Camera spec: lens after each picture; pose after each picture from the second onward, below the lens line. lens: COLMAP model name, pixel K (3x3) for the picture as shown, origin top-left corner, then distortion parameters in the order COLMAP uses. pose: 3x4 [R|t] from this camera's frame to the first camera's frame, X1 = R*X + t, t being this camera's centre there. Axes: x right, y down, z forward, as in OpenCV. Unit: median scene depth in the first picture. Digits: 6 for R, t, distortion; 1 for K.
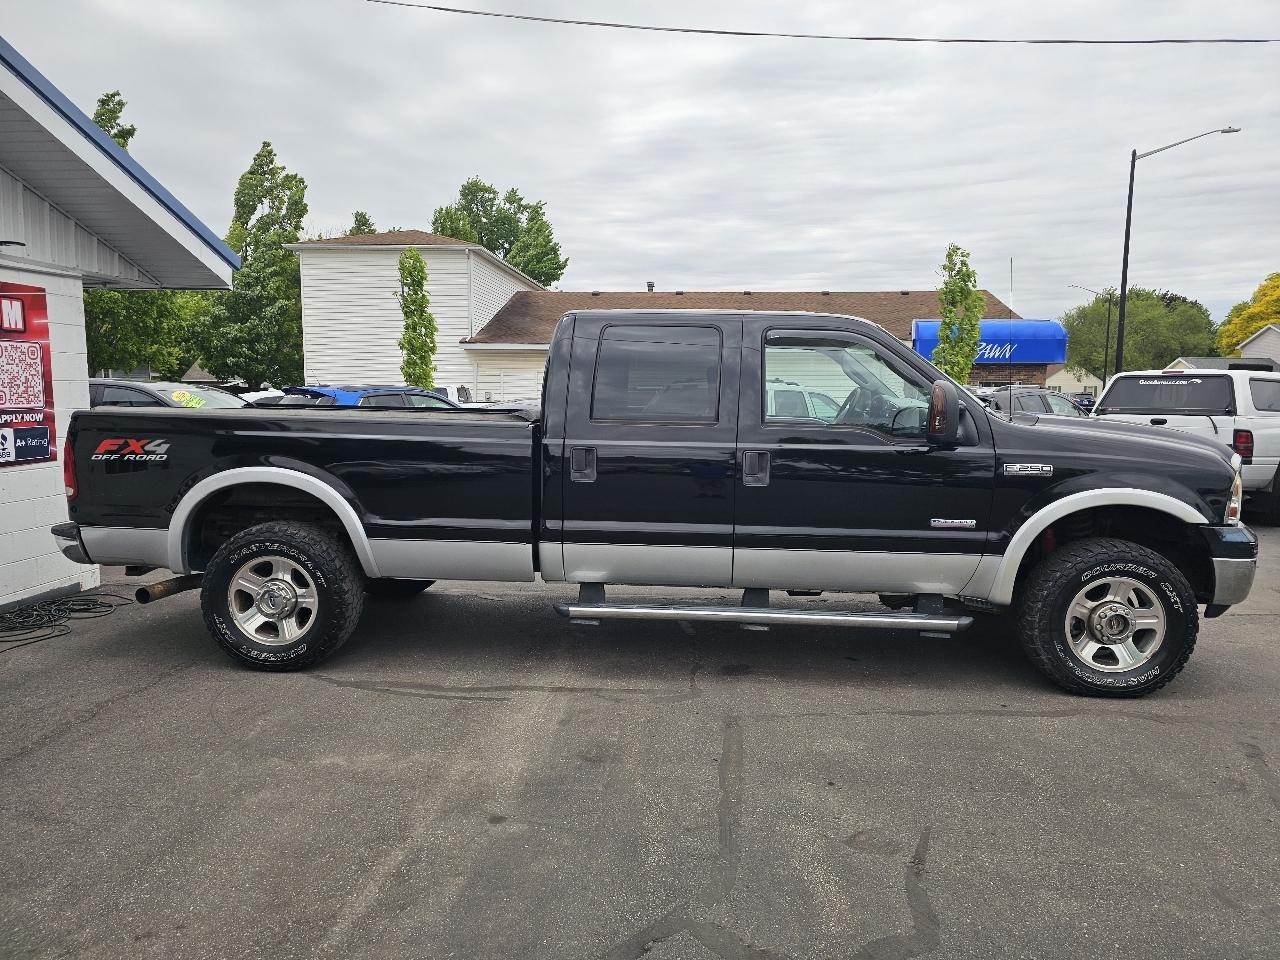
lens RADIAL K [[850.9, 0, 640.0], [0, 850.9, 480.0], [0, 0, 1]] dist [0.063449, -0.057627]
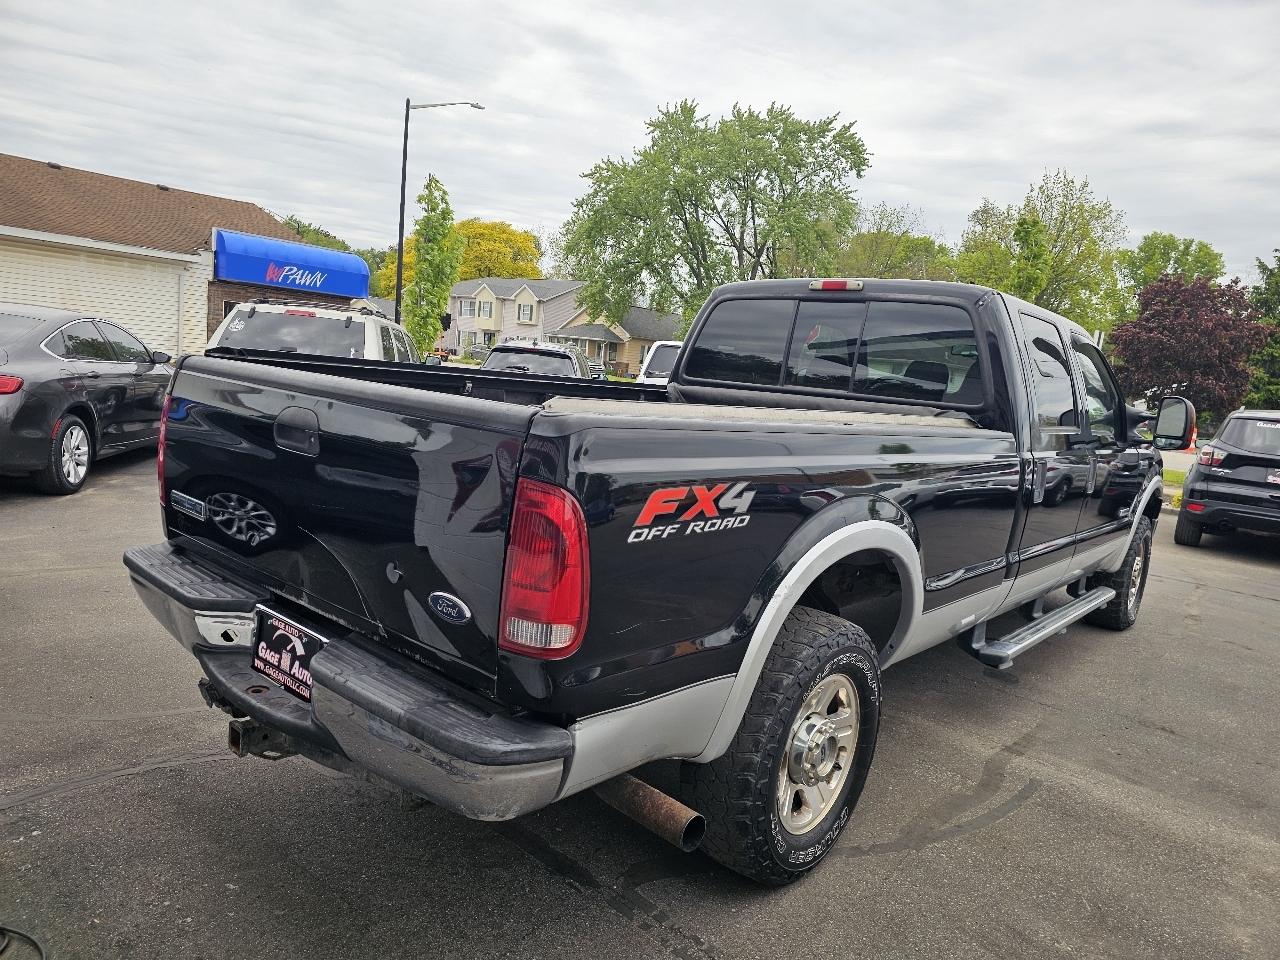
lens RADIAL K [[850.9, 0, 640.0], [0, 850.9, 480.0], [0, 0, 1]] dist [0.063449, -0.057627]
pose [[0.595832, -0.062707, 0.800657, -0.960376], [-0.010152, 0.996279, 0.085584, -0.087094], [-0.803045, -0.059122, 0.592979, 0.790969]]
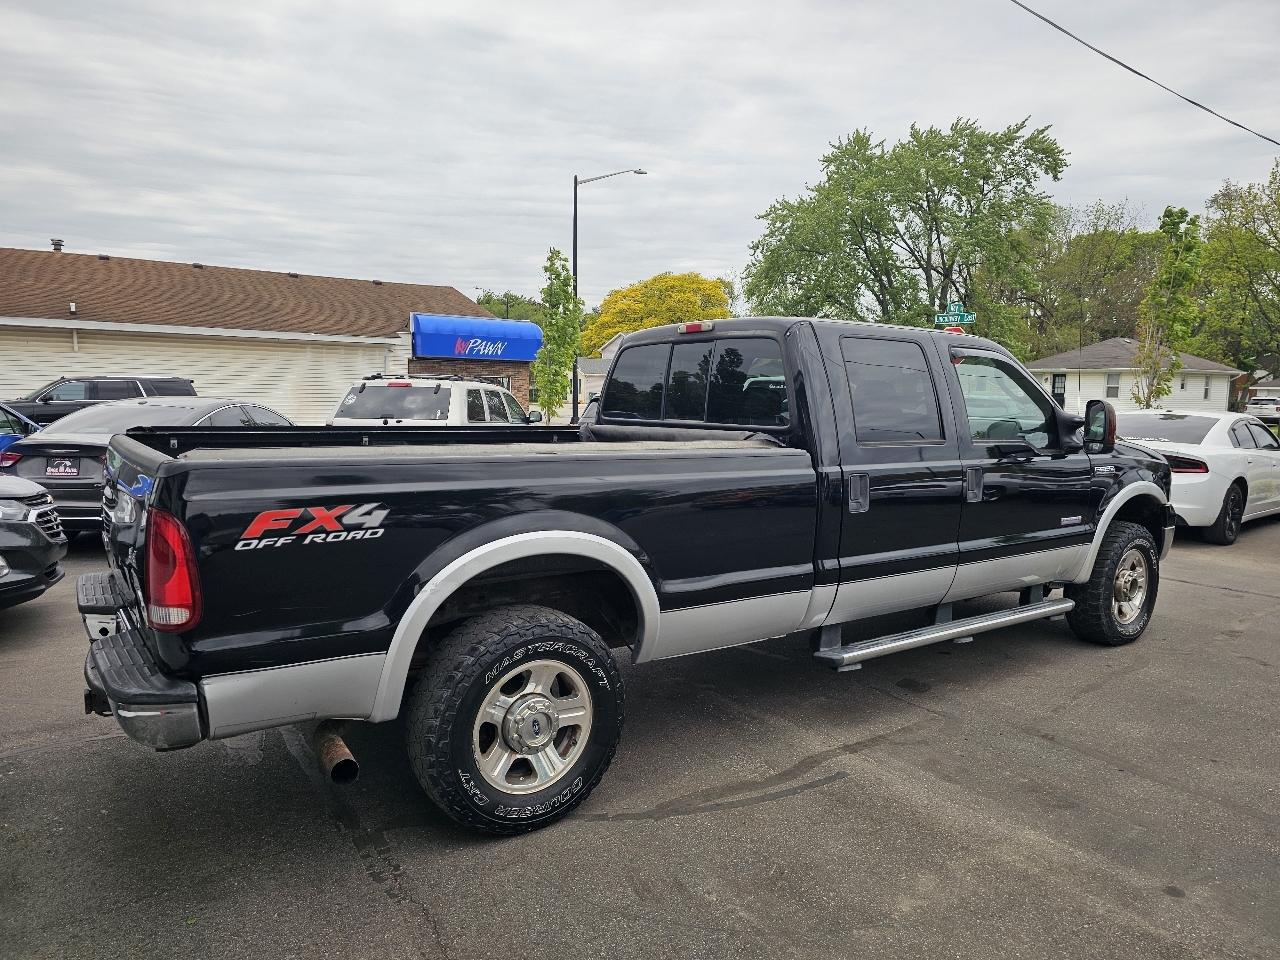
lens RADIAL K [[856.6, 0, 643.9], [0, 856.6, 479.9], [0, 0, 1]] dist [0.056702, -0.047911]
pose [[0.777816, -0.063820, 0.625243, -0.792646], [0.056842, 0.997897, 0.031145, -0.072298], [-0.625916, 0.011315, 0.779808, 0.424685]]
